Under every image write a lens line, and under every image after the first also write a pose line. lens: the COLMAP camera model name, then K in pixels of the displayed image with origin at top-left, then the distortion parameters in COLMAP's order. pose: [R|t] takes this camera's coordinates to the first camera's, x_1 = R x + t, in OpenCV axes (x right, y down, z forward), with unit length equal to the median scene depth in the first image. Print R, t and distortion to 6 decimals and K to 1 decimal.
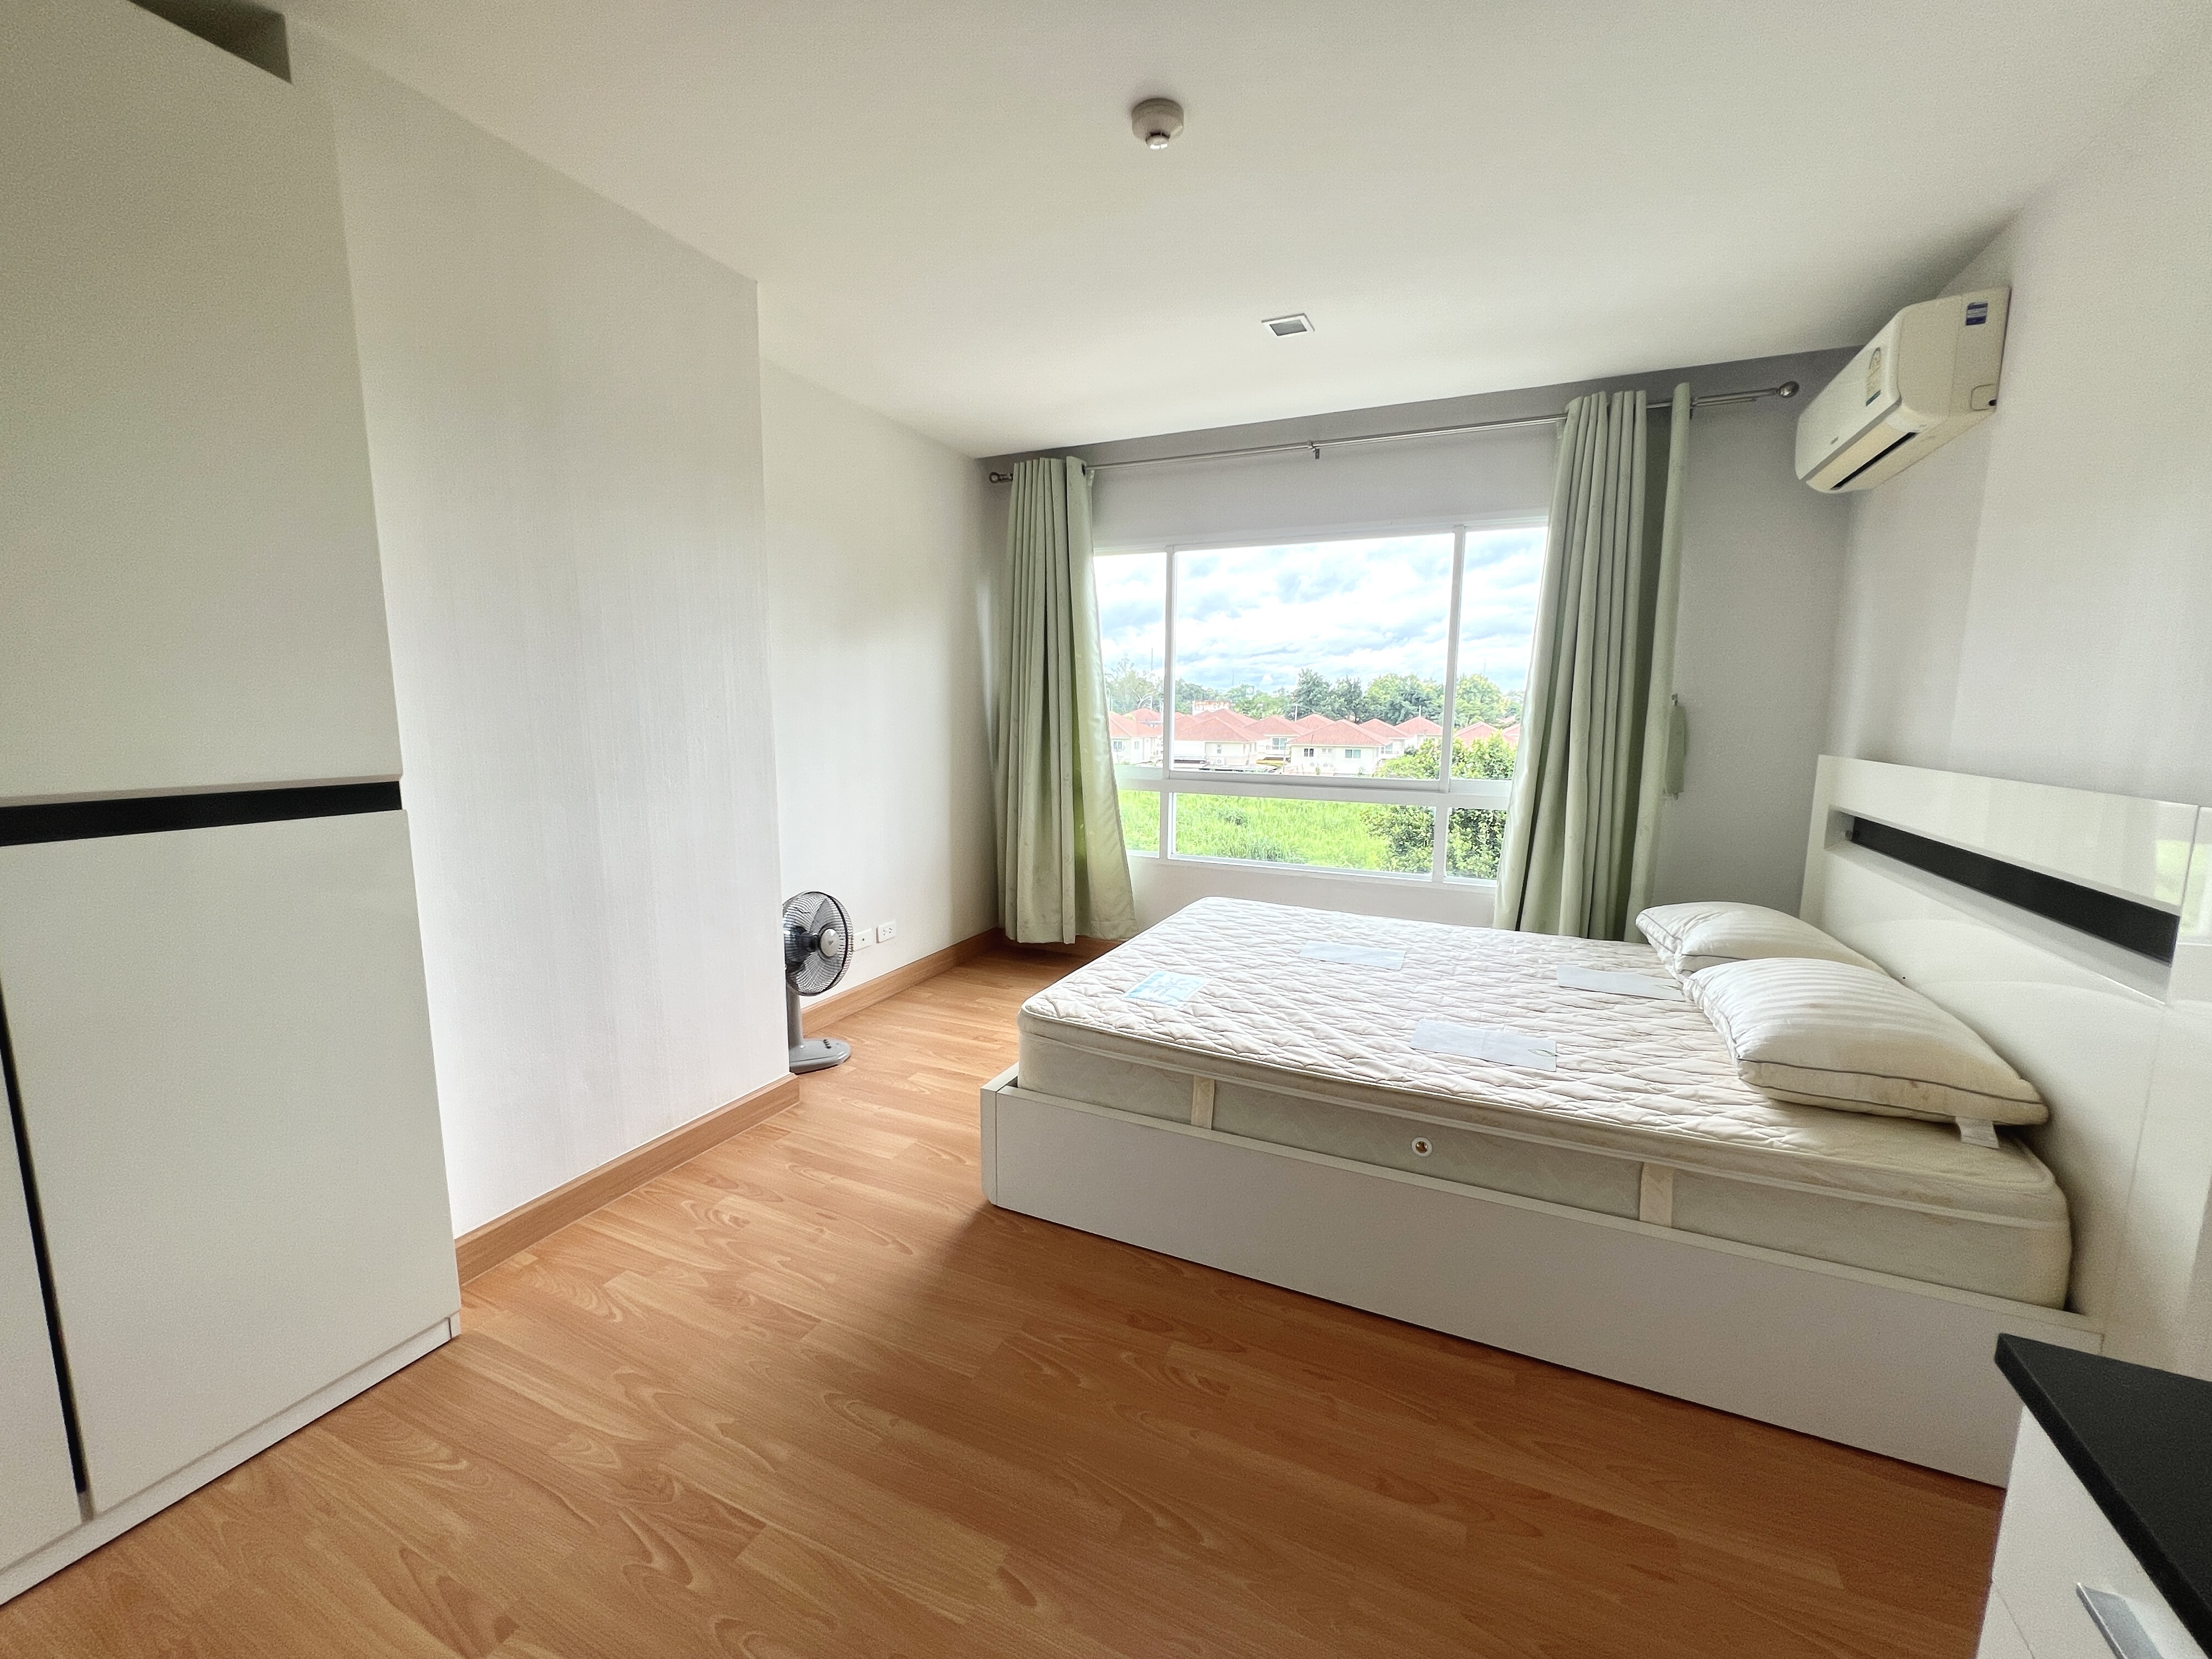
lens RADIAL K [[886.5, 0, 1111.3], [0, 886.5, 833.0], [0, 0, 1]] dist [-0.000940, 0.000164]
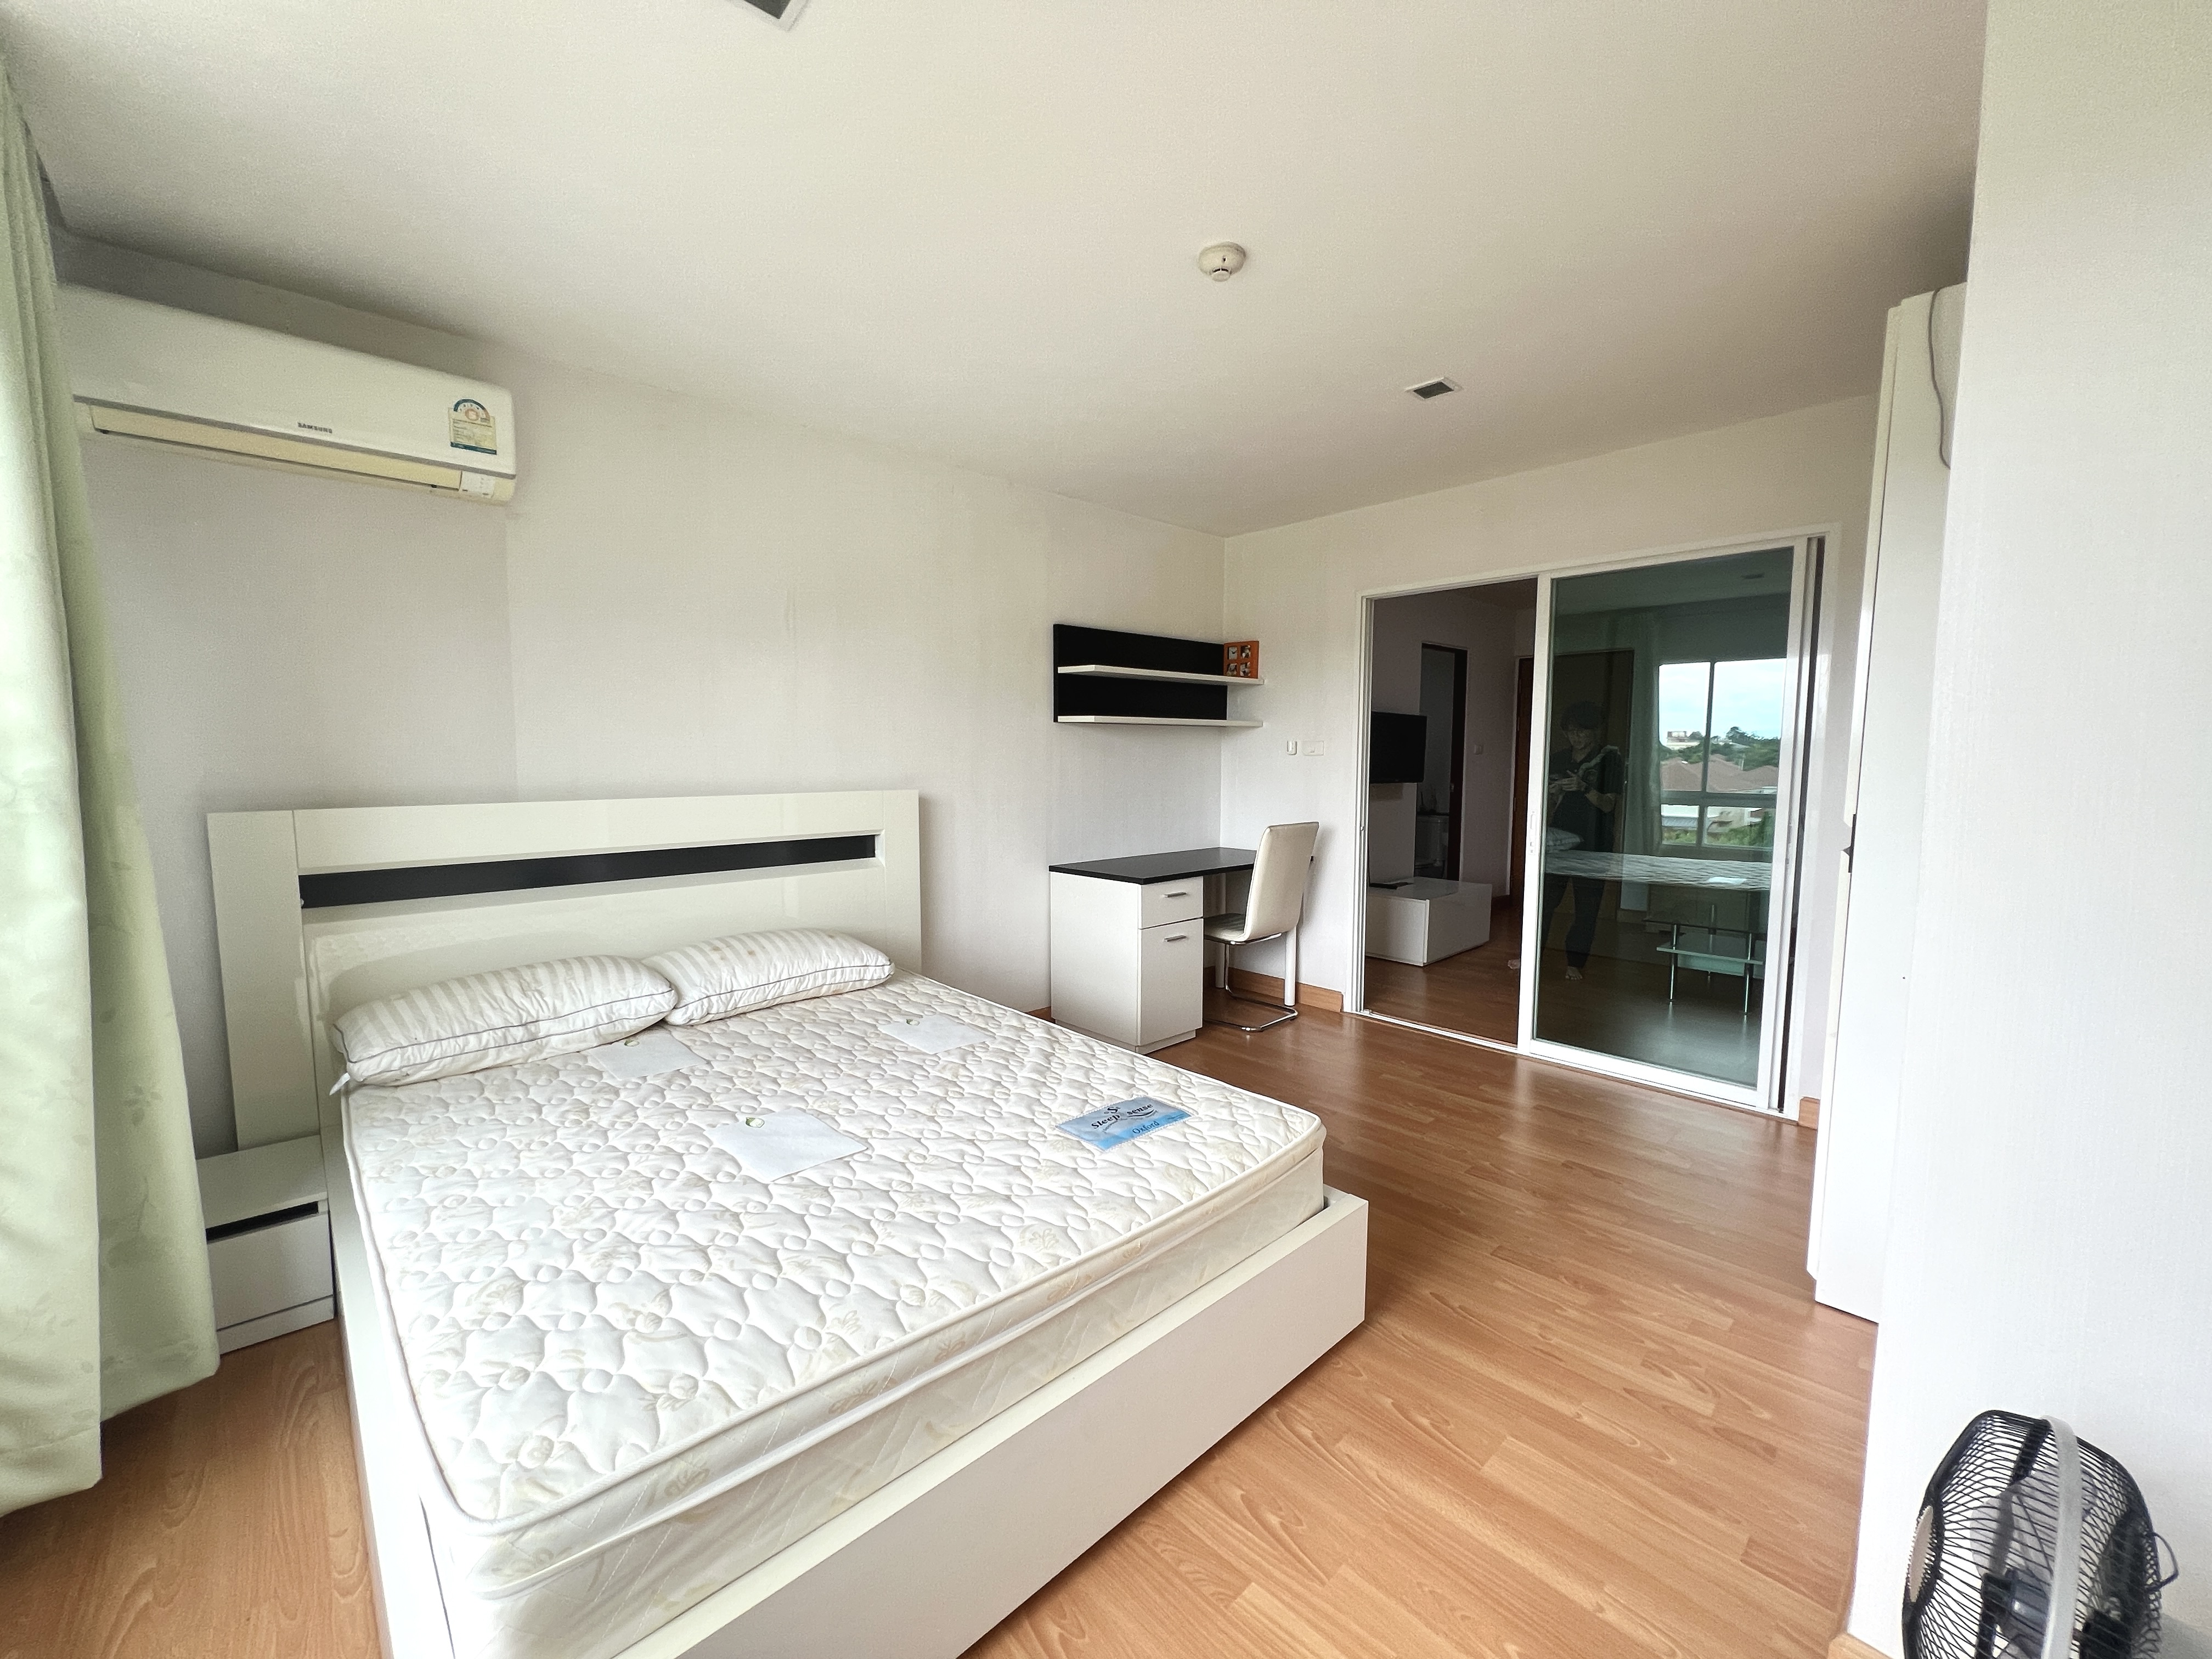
lens RADIAL K [[886.5, 0, 1111.3], [0, 886.5, 833.0], [0, 0, 1]] dist [-0.000940, 0.000164]
pose [[-0.927601, -0.044769, 0.370879, -0.161836], [0.041884, 0.974070, 0.222338, -0.194668], [-0.371216, 0.221775, -0.901673, 1.318716]]
